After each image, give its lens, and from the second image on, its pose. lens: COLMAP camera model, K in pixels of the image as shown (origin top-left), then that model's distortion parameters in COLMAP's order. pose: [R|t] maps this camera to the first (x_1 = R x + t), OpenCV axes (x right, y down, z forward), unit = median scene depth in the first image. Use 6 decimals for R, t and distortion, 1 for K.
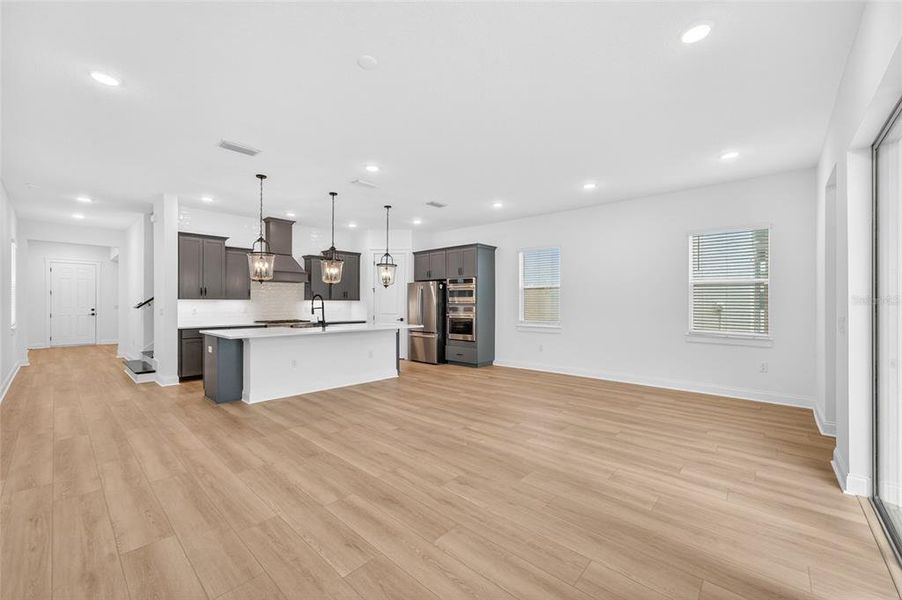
lens RADIAL K [[356.5, 0, 431.3], [0, 356.5, 300.7], [0, 0, 1]] dist [0.001364, 0.000251]
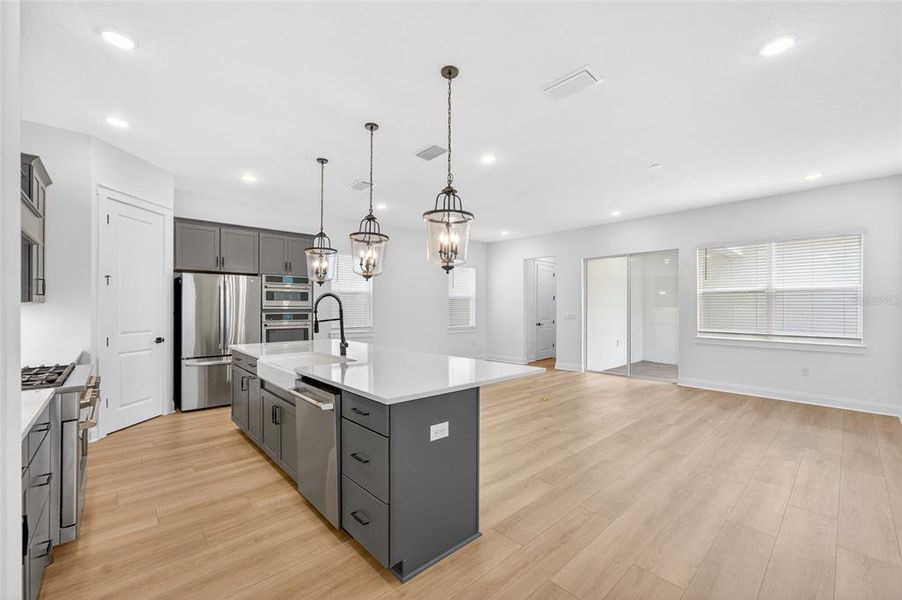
lens RADIAL K [[369.5, 0, 448.2], [0, 369.5, 303.8], [0, 0, 1]] dist [-0.024160, 0.000273]
pose [[0.073780, 0.010625, 0.997218, -0.713932], [-0.003318, 0.999940, -0.010409, 0.002286], [-0.997269, -0.002540, 0.073811, 0.671316]]
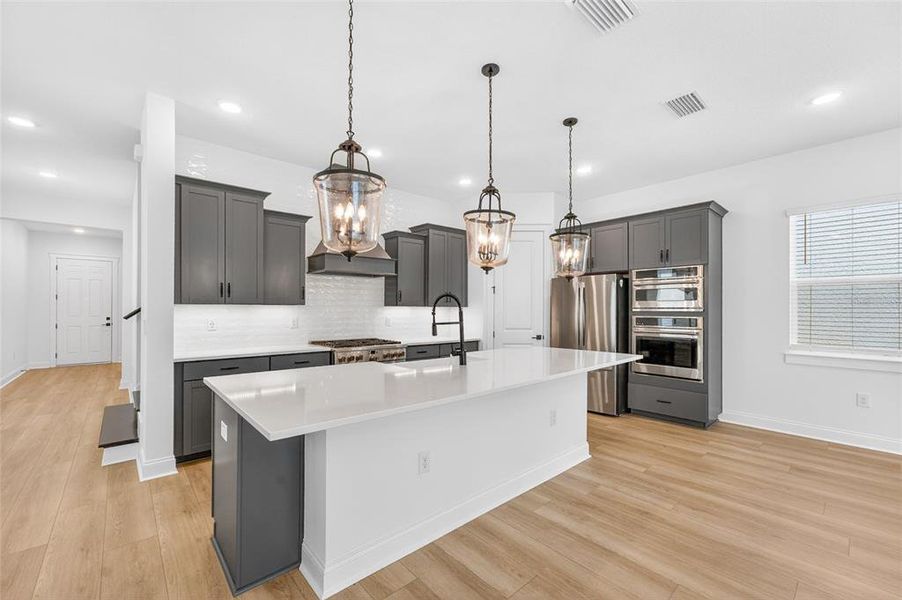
lens RADIAL K [[369.5, 0, 448.2], [0, 369.5, 303.8], [0, 0, 1]] dist [-0.024160, 0.000273]
pose [[0.997716, -0.001408, -0.067532, -0.241106], [0.000842, 0.999964, -0.008421, -0.000654], [0.067541, 0.008345, 0.997682, 0.430982]]
